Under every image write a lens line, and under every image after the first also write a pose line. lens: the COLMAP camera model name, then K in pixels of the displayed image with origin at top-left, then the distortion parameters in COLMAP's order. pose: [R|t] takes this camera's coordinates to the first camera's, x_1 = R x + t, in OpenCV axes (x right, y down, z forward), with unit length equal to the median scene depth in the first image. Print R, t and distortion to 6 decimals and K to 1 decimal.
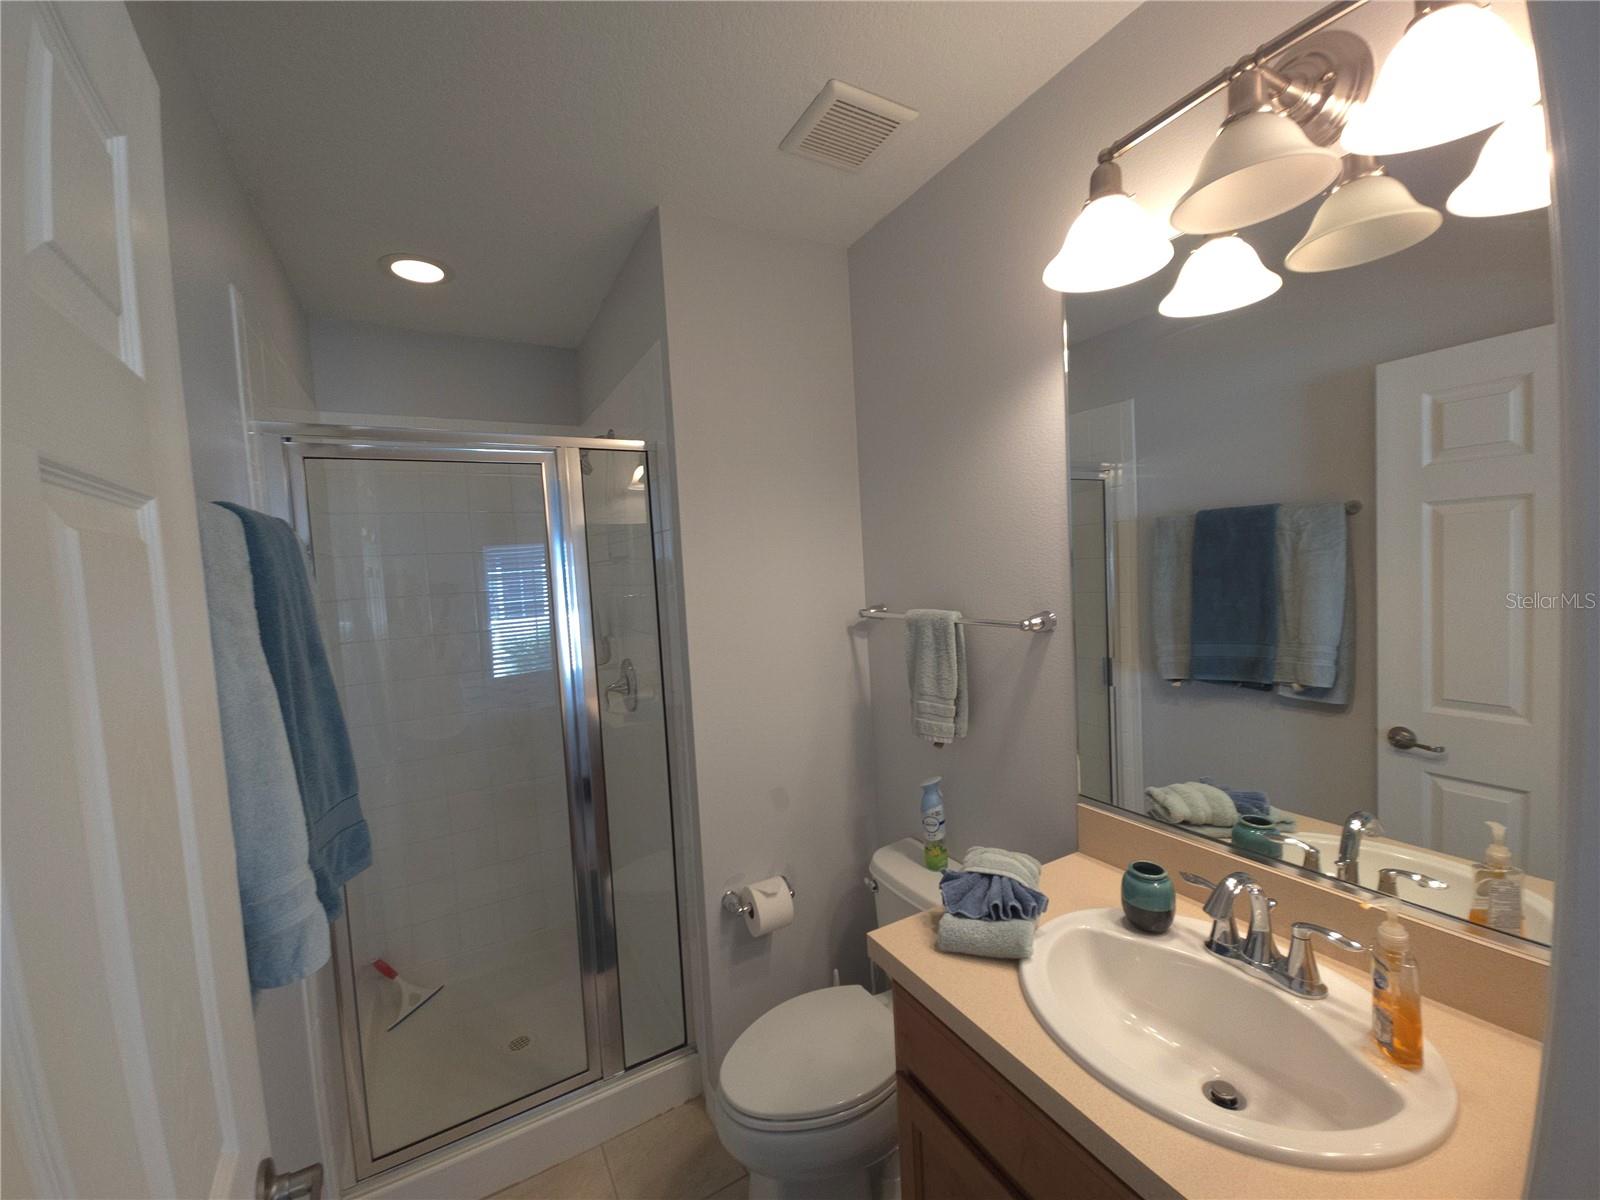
lens RADIAL K [[646.1, 0, 802.2], [0, 646.1, 601.9], [0, 0, 1]] dist [0.013207, -0.007315]
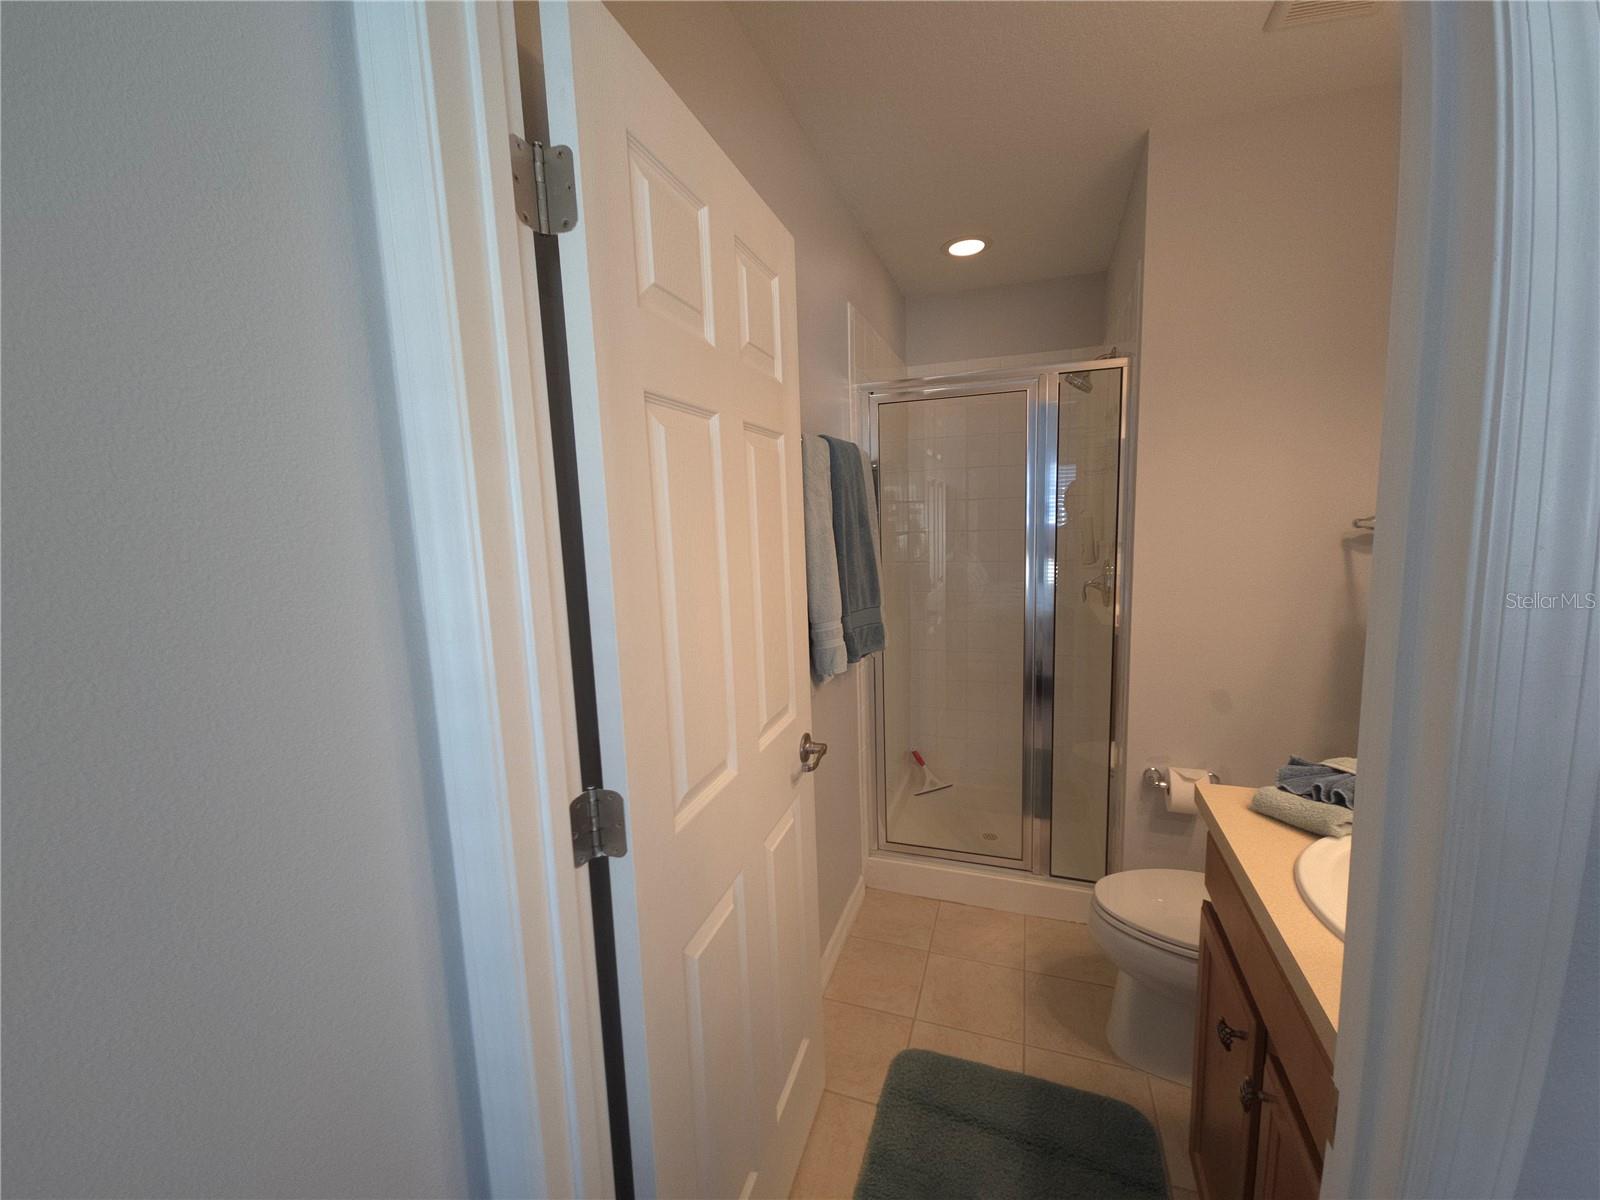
lens RADIAL K [[646.1, 0, 802.2], [0, 646.1, 601.9], [0, 0, 1]] dist [0.013207, -0.007315]
pose [[0.658514, 0.132978, -0.740727, 0.391448], [-0.044643, 0.989434, 0.137939, 0.052683], [0.751243, -0.057766, 0.657493, -0.237601]]
